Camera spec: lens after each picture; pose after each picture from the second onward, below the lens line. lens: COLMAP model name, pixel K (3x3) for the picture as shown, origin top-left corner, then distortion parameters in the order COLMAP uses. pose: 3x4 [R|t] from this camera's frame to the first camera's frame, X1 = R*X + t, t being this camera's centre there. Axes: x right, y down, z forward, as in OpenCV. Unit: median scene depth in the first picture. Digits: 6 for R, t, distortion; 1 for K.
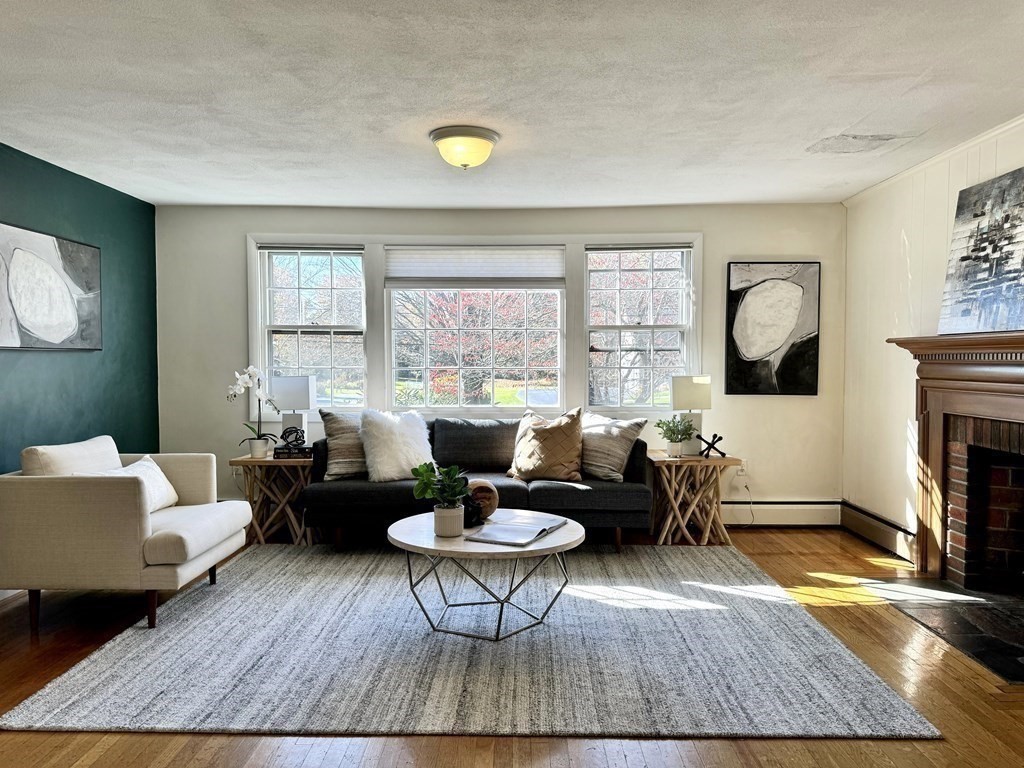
lens RADIAL K [[718.1, 0, 512.0], [0, 718.1, 384.0], [0, 0, 1]] dist [0.056706, -0.071132]
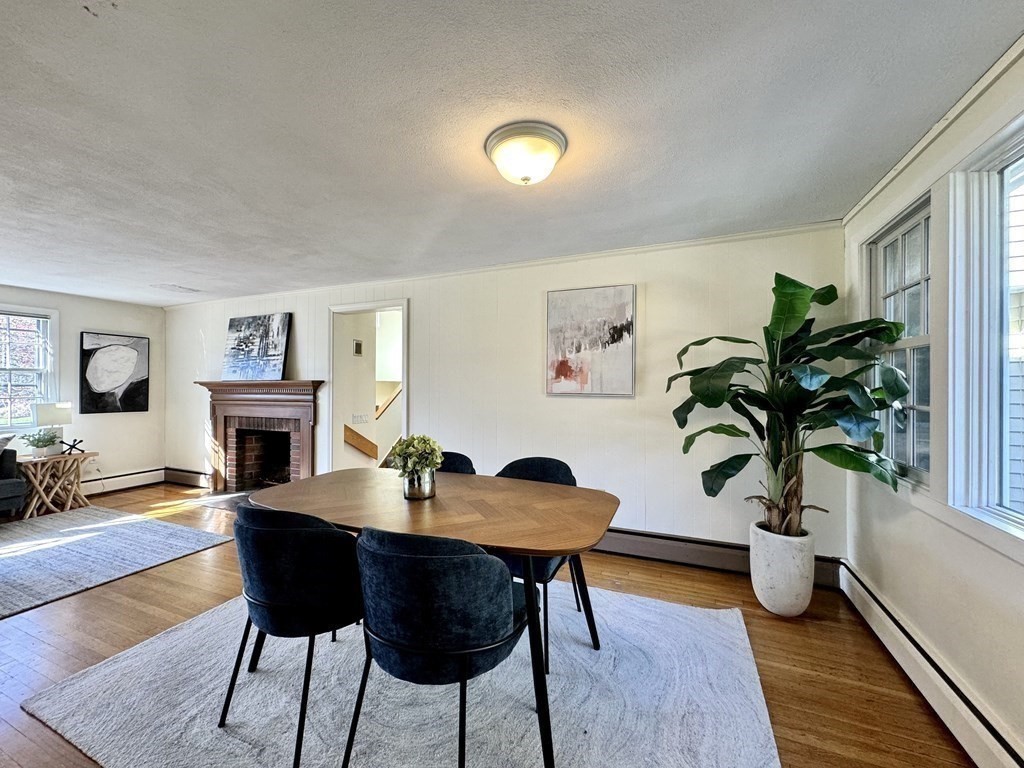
lens RADIAL K [[407.7, 0, 512.0], [0, 407.7, 384.0], [0, 0, 1]] dist [-0.001280, -0.000079]
pose [[0.380912, 0.004602, 0.924600, -0.197455], [0.033121, 0.999278, -0.018618, -0.004159], [-0.924018, 0.037715, 0.380485, -0.258510]]
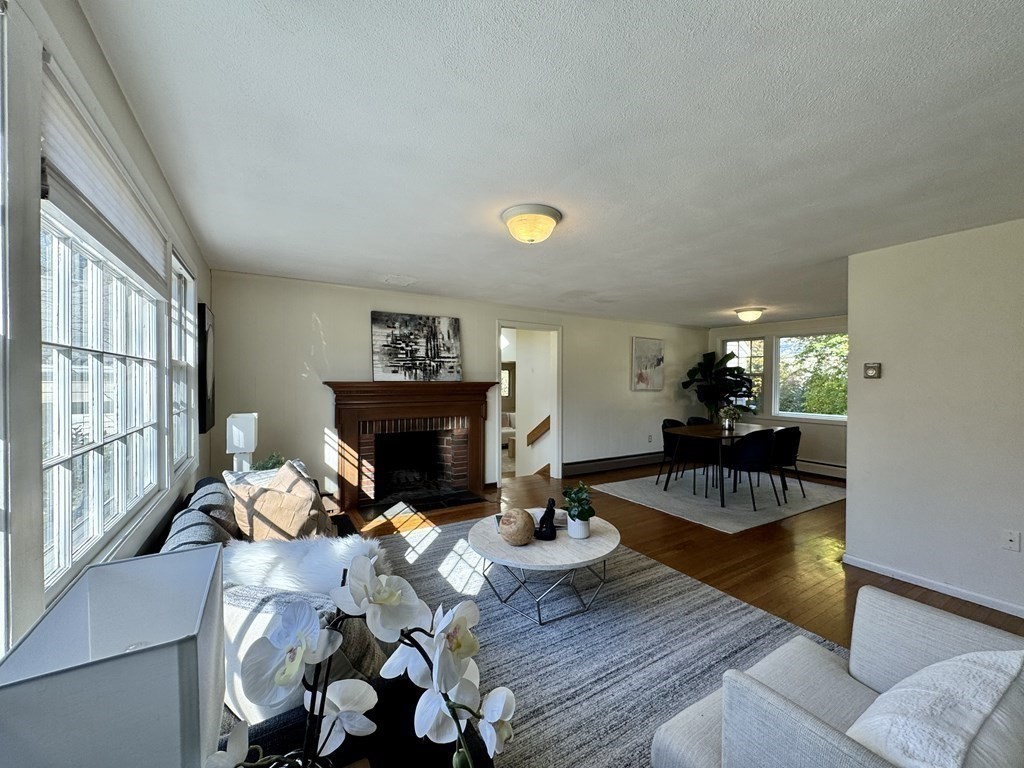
lens RADIAL K [[407.7, 0, 512.0], [0, 407.7, 384.0], [0, 0, 1]] dist [-0.001280, -0.000079]
pose [[-0.528916, -0.009493, 0.848621, -0.476579], [0.025170, 0.999322, 0.026867, -0.068158], [-0.848301, 0.035570, -0.528318, 1.076550]]
